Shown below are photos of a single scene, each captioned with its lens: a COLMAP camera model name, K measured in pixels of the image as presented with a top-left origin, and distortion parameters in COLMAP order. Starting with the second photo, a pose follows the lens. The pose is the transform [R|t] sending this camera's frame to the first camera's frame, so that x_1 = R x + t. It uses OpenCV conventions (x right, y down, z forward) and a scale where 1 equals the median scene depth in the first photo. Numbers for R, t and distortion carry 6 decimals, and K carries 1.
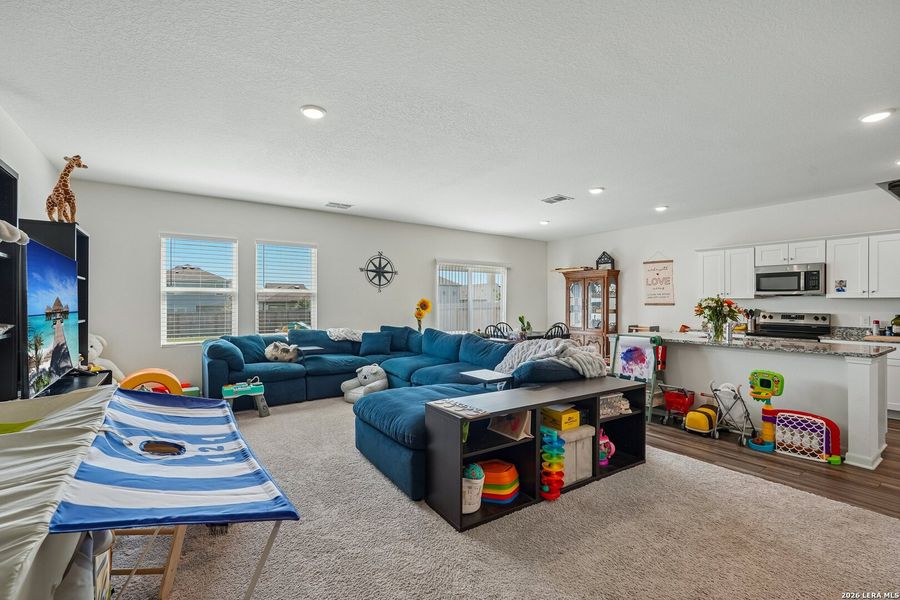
lens RADIAL K [[400.8, 0, 445.1], [0, 400.8, 300.6], [0, 0, 1]] dist [-0.014721, 0.008005]
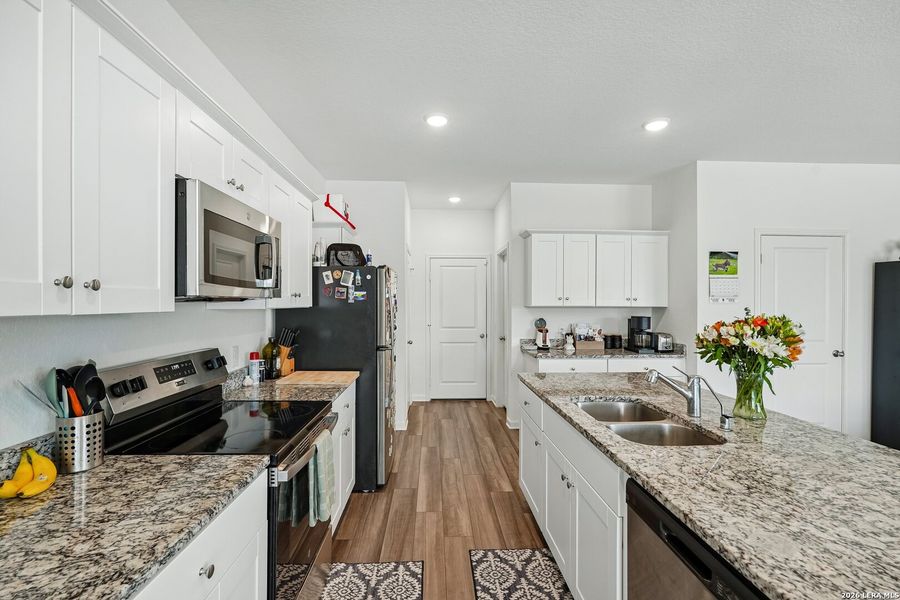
lens RADIAL K [[400.8, 0, 446.4], [0, 400.8, 301.4], [0, 0, 1]] dist [-0.014721, 0.008005]
pose [[-0.836621, -0.006725, 0.547741, 0.510455], [-0.010782, 0.999933, -0.004191, -0.012205], [-0.547676, -0.009412, -0.836637, 1.087788]]
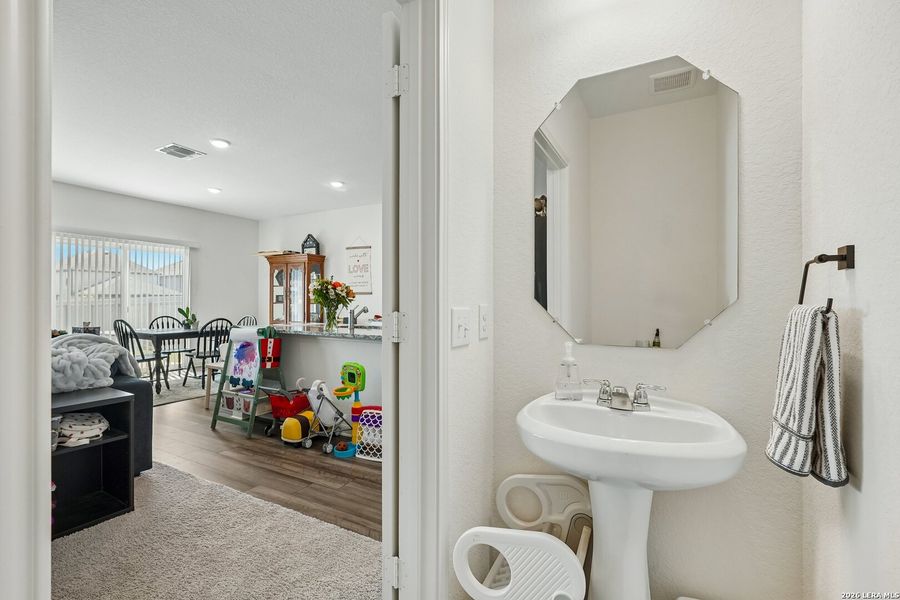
lens RADIAL K [[400.8, 0, 448.8], [0, 400.8, 301.5], [0, 0, 1]] dist [-0.014721, 0.008005]
pose [[0.892591, -0.002169, 0.450862, 0.369243], [-0.004013, 0.999911, 0.012756, 0.019477], [-0.450850, -0.013195, 0.892502, 0.084071]]
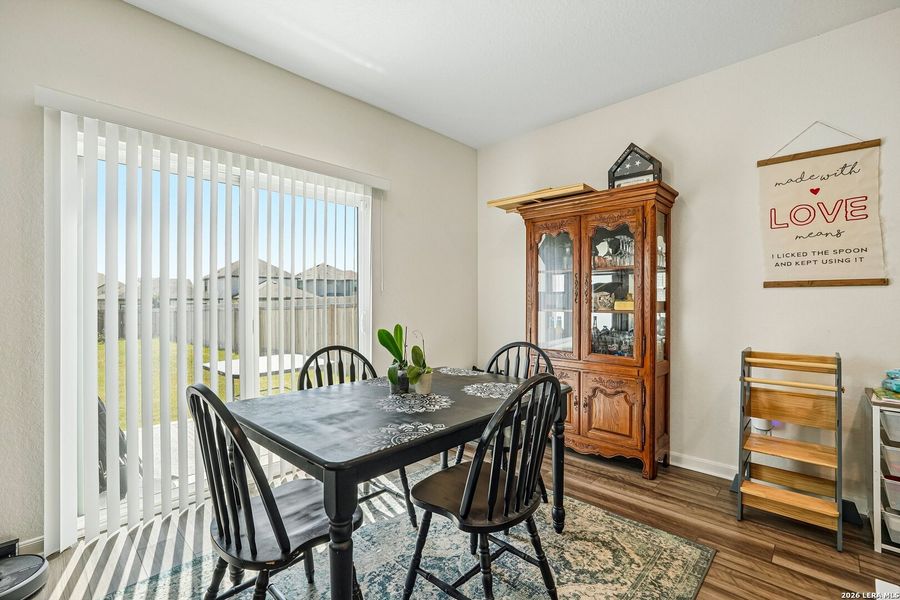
lens RADIAL K [[400.8, 0, 445.1], [0, 400.8, 301.1], [0, 0, 1]] dist [-0.014721, 0.008005]
pose [[0.980169, -0.003215, 0.198137, 0.211192], [0.001362, 0.999954, 0.009487, 0.024608], [-0.198158, -0.009029, 0.980128, 0.911398]]
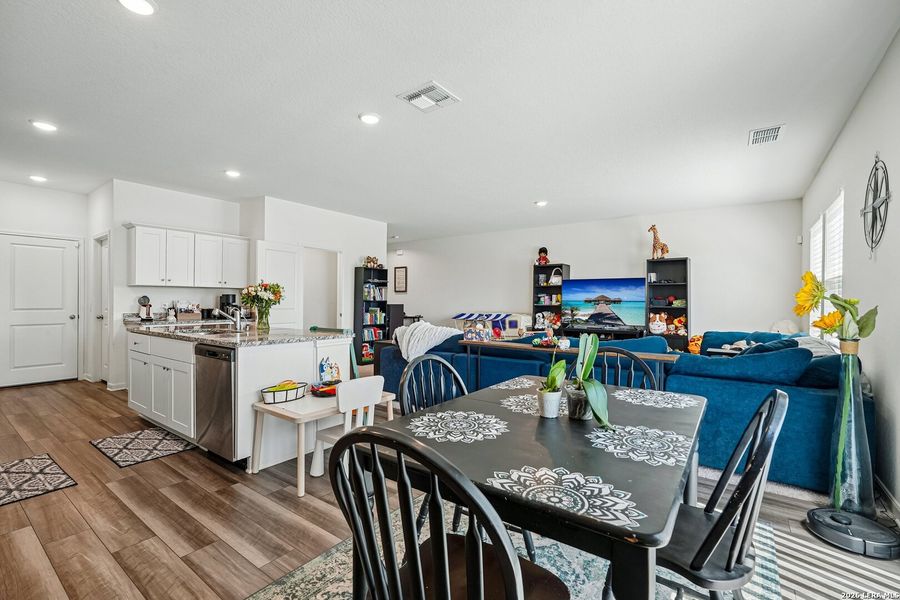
lens RADIAL K [[400.8, 0, 446.6], [0, 400.8, 300.4], [0, 0, 1]] dist [-0.014721, 0.008005]
pose [[-0.951079, -0.010735, -0.308762, 0.396988], [-0.008138, 0.999920, -0.009699, 0.027994], [0.308841, -0.006712, -0.951090, 1.443476]]
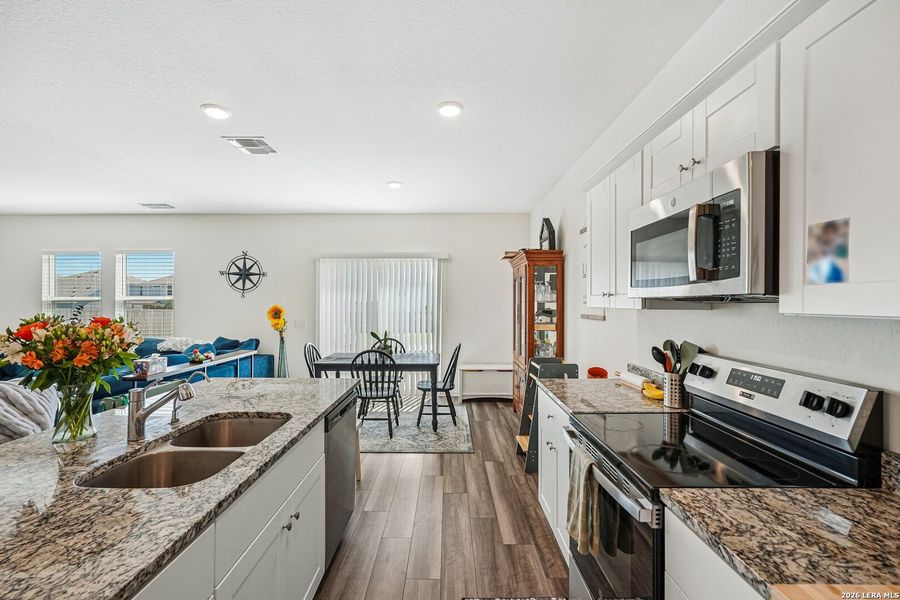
lens RADIAL K [[400.8, 0, 445.2], [0, 400.8, 301.3], [0, 0, 1]] dist [-0.014721, 0.008005]
pose [[0.813148, -0.004121, -0.582042, 0.819846], [0.005276, 0.999986, 0.000289, -0.012750], [0.582033, -0.003306, 0.813159, 0.637115]]
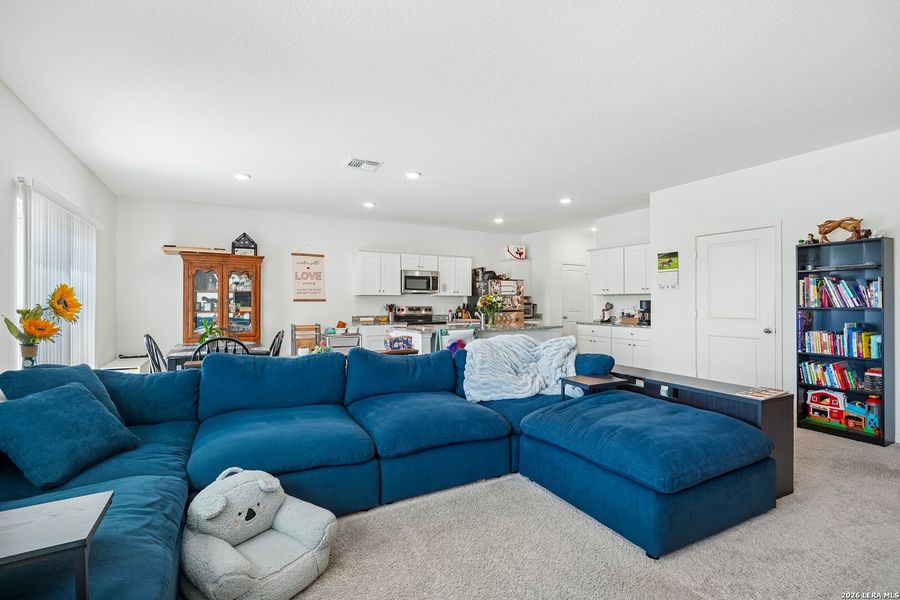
lens RADIAL K [[400.8, 0, 445.4], [0, 400.8, 303.0], [0, 0, 1]] dist [-0.014721, 0.008005]
pose [[0.105381, -0.006237, 0.994412, -0.449857], [-0.004230, 0.999968, 0.006720, 0.009578], [-0.994423, -0.004914, 0.105351, 0.715991]]
